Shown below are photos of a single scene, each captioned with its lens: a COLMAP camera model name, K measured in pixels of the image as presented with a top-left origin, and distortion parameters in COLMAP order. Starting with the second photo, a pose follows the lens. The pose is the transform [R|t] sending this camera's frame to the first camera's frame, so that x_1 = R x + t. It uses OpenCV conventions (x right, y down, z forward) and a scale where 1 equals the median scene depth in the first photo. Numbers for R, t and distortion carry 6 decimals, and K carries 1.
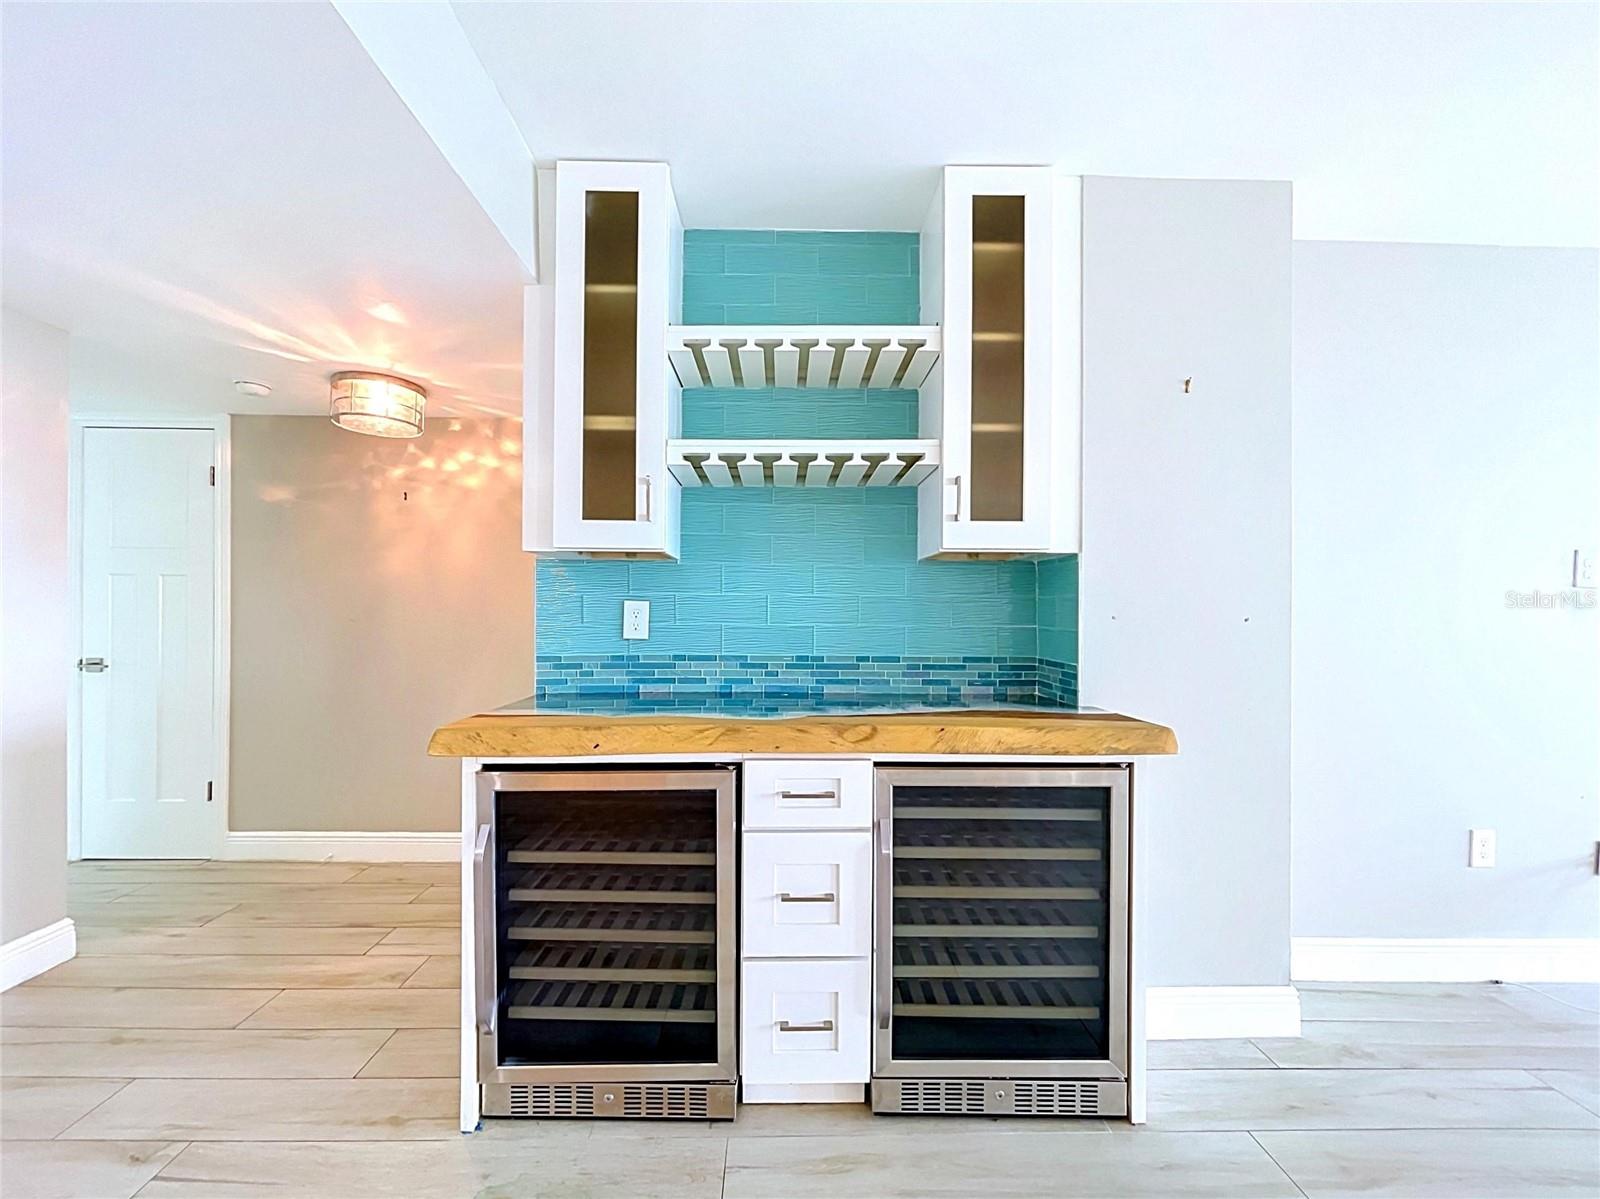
lens RADIAL K [[654.3, 0, 791.1], [0, 654.3, 610.8], [0, 0, 1]] dist [0.001087, -0.000315]
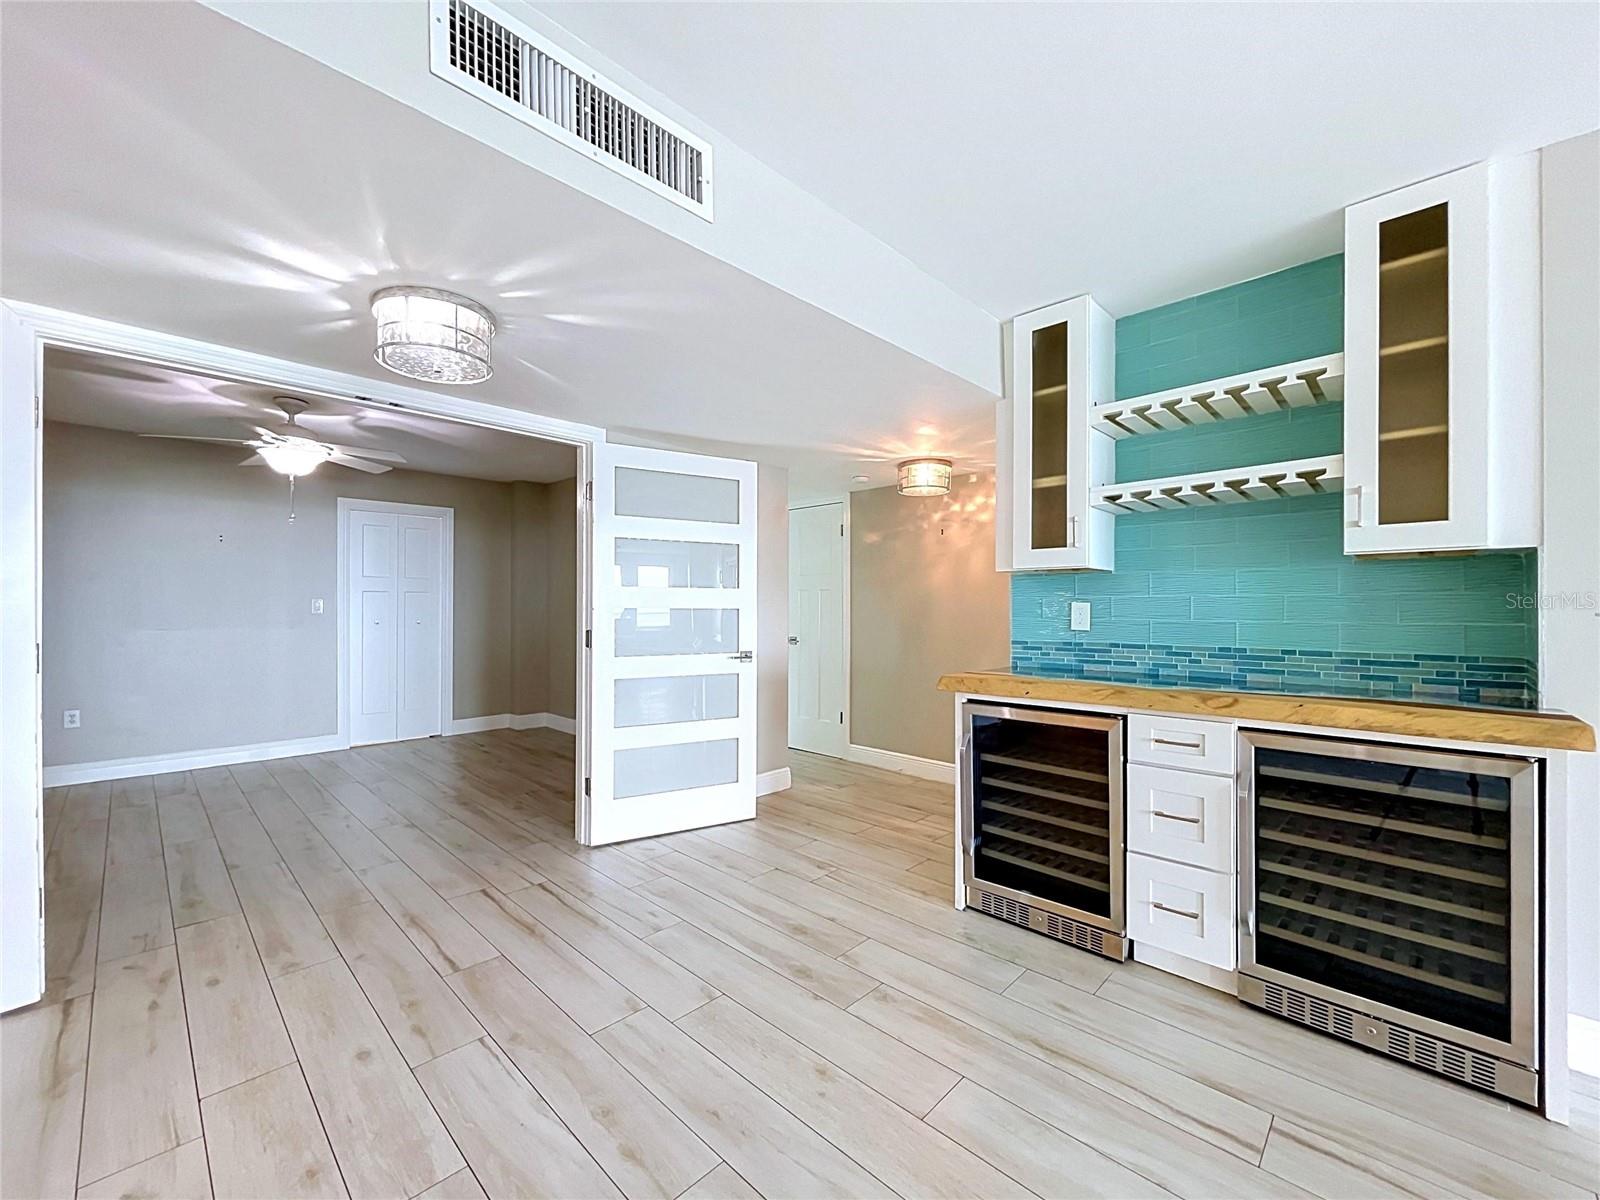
lens RADIAL K [[654.3, 0, 786.7], [0, 654.3, 607.7], [0, 0, 1]] dist [0.001087, -0.000315]
pose [[0.696169, -0.006674, -0.717847, 0.357922], [0.002856, 0.999975, -0.006527, 0.003546], [0.717872, 0.002493, 0.696171, -0.437998]]
